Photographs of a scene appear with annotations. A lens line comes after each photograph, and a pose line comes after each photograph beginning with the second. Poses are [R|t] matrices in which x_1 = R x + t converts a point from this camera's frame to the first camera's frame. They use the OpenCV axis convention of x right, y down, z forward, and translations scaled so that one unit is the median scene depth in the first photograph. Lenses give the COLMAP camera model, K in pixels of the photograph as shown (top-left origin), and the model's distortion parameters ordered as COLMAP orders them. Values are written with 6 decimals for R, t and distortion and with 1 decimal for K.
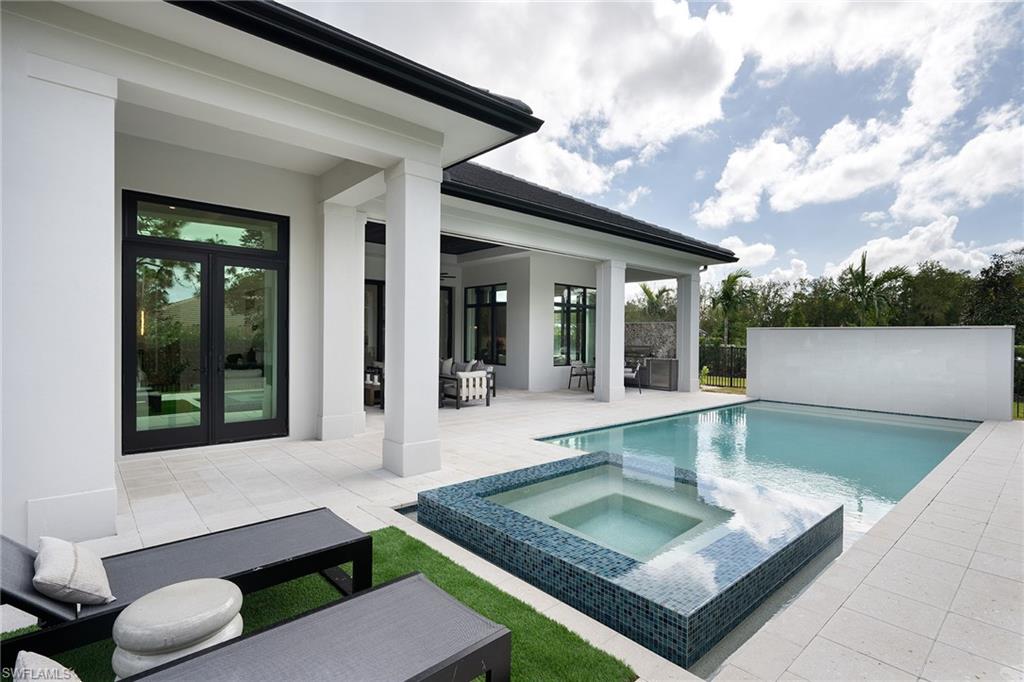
lens RADIAL K [[487.0, 0, 512.0], [0, 487.0, 341.0], [0, 0, 1]] dist [0.001213, 0.000034]
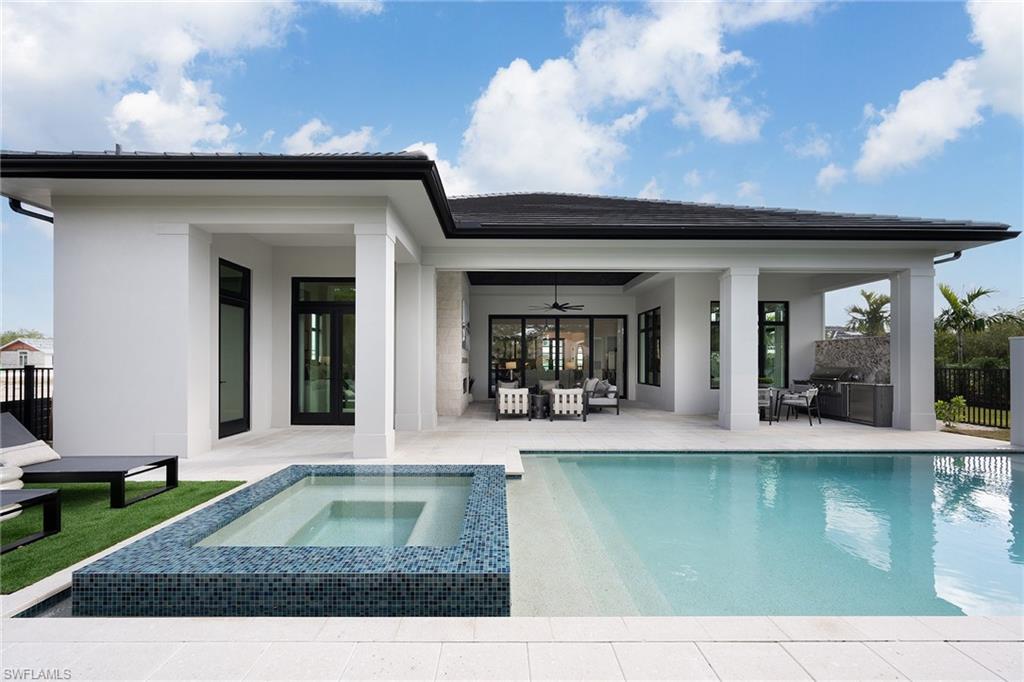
lens RADIAL K [[401.8, 0, 509.5], [0, 401.8, 359.8], [0, 0, 1]] dist [-0.001716, -0.000126]
pose [[0.756664, -0.015822, -0.653612, 0.413523], [0.002636, 0.999773, -0.021150, 0.015246], [0.653799, 0.014281, 0.756534, 0.215101]]
